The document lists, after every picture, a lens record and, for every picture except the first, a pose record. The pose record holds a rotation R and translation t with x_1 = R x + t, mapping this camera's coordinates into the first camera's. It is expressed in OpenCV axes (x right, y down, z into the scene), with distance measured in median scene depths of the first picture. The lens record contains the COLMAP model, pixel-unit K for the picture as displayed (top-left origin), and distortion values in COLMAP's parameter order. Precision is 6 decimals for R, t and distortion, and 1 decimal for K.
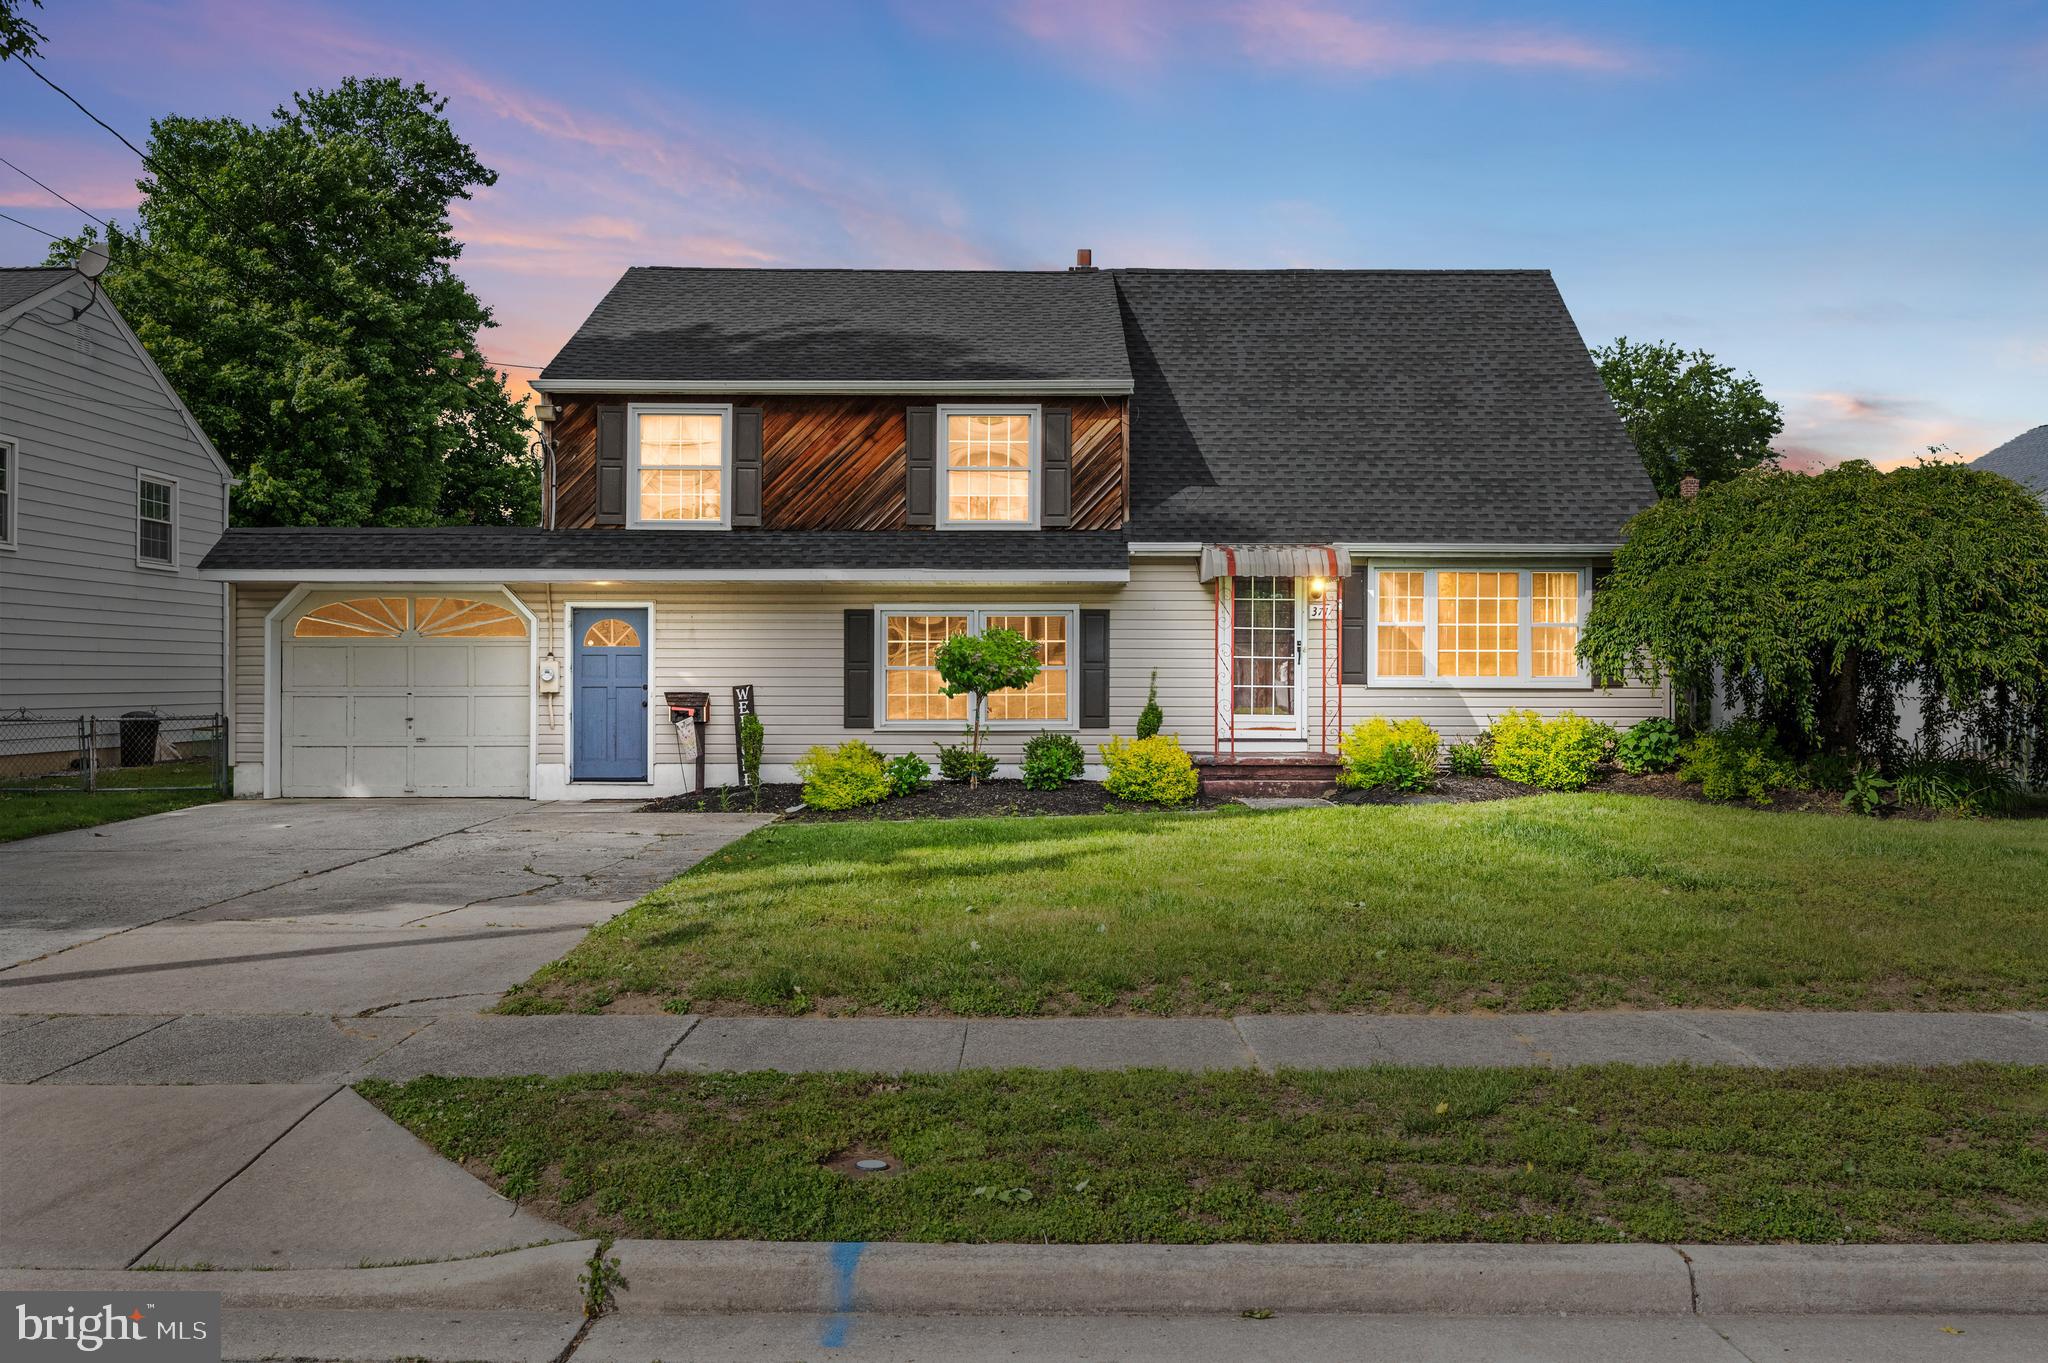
lens RADIAL K [[1579.2, 0, 1020.7], [0, 1579.2, 687.7], [0, 0, 1]] dist [-0.001957, 0.001520]
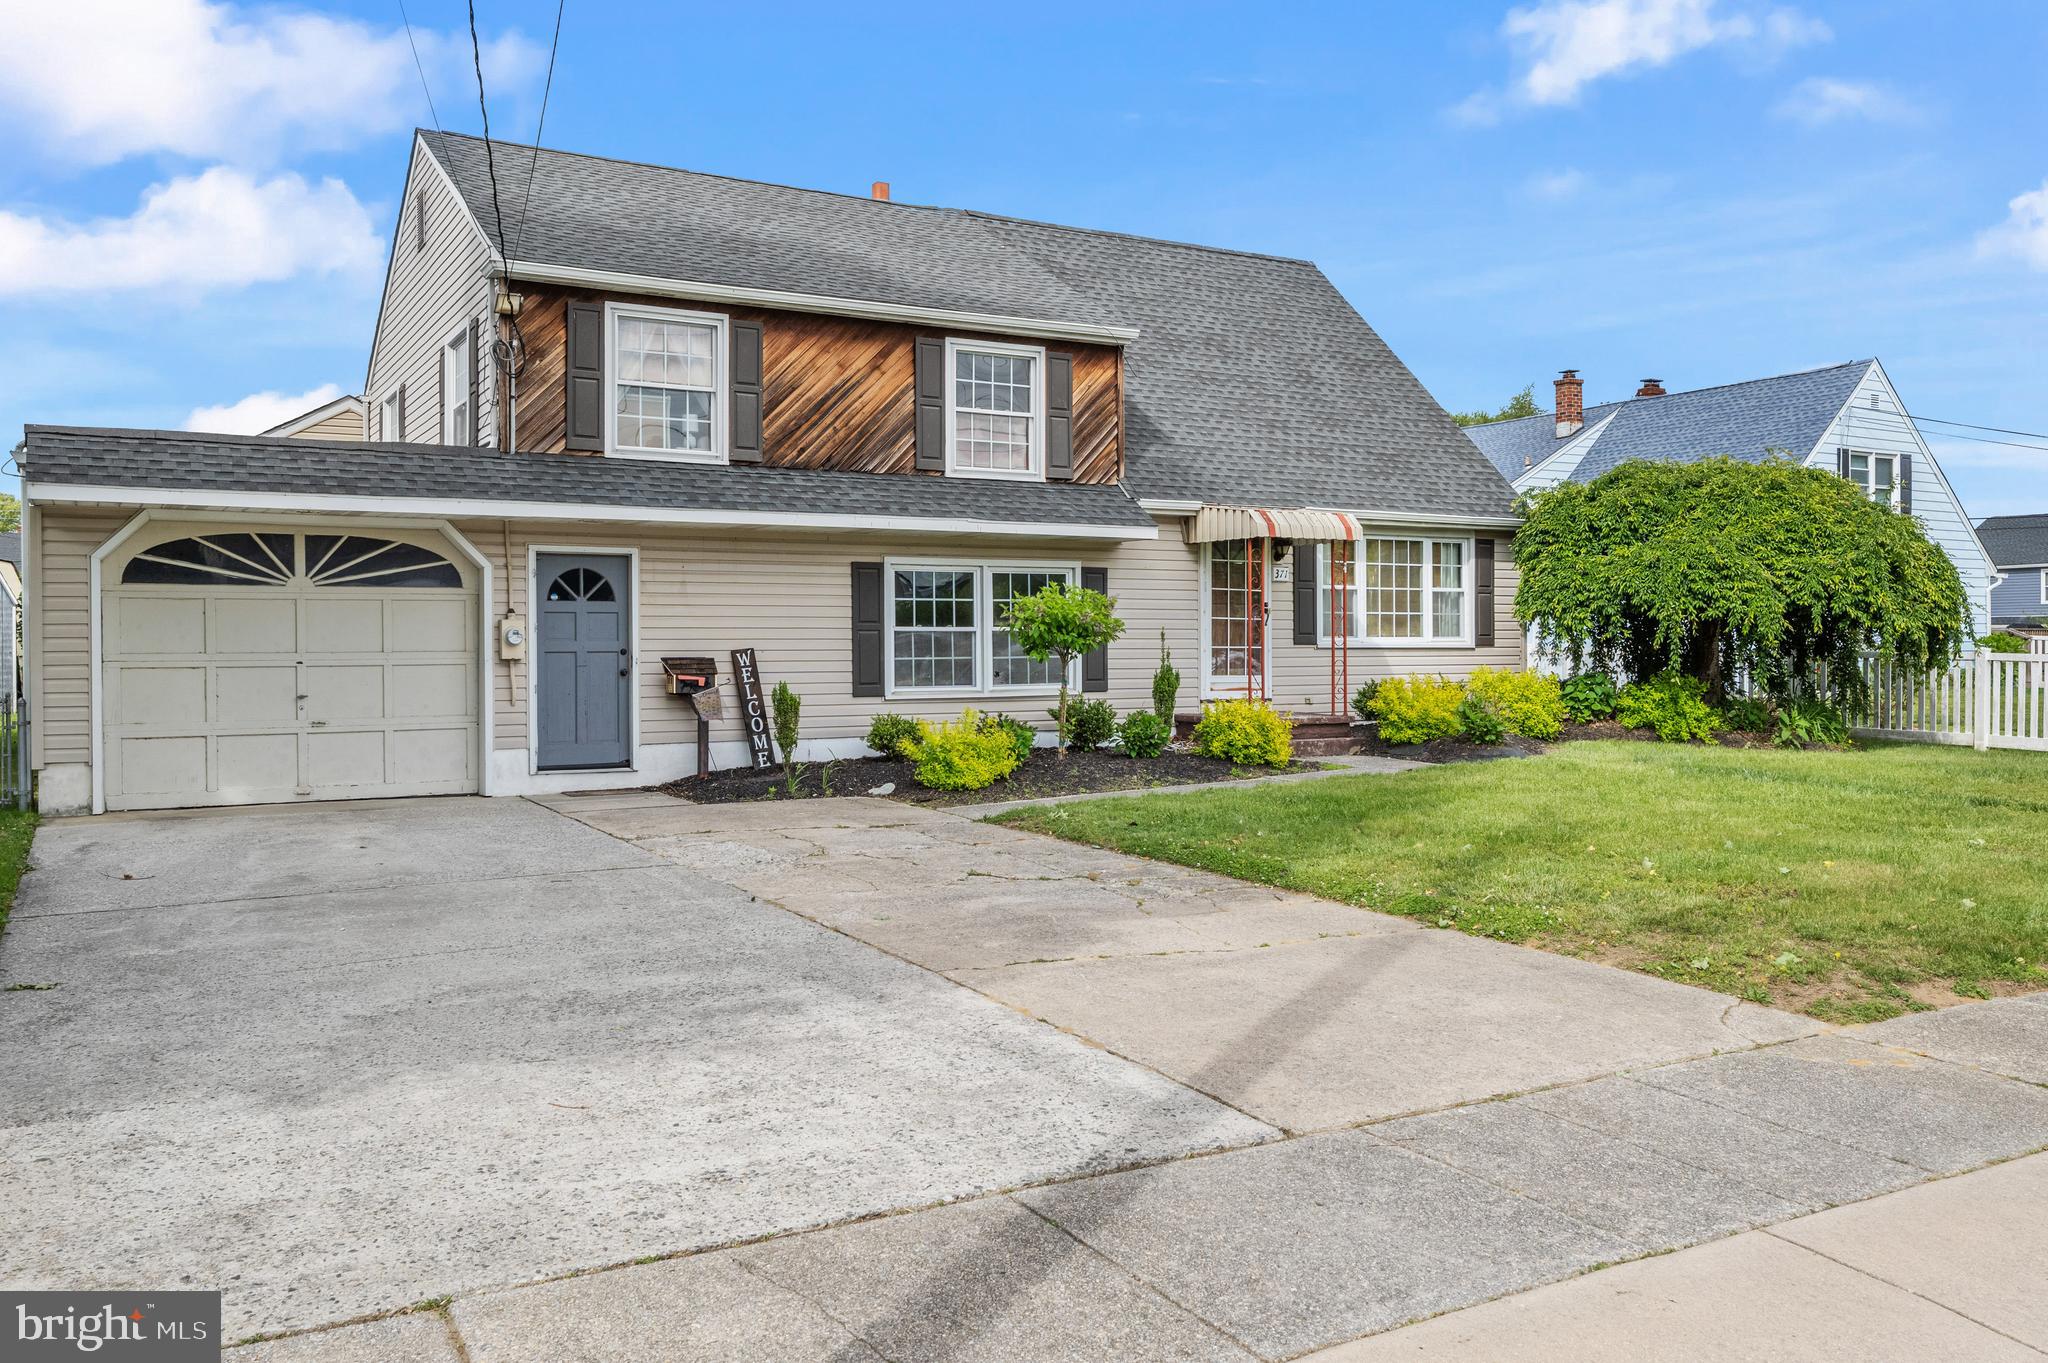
lens RADIAL K [[1579.2, 0, 1024.0], [0, 1579.2, 665.7], [0, 0, 1]] dist [-0.001957, 0.001520]
pose [[0.875467, -0.010354, 0.483167, -0.453451], [0.006367, 0.999931, 0.009890, 0.000162], [-0.483236, -0.005582, 0.875472, 0.184935]]
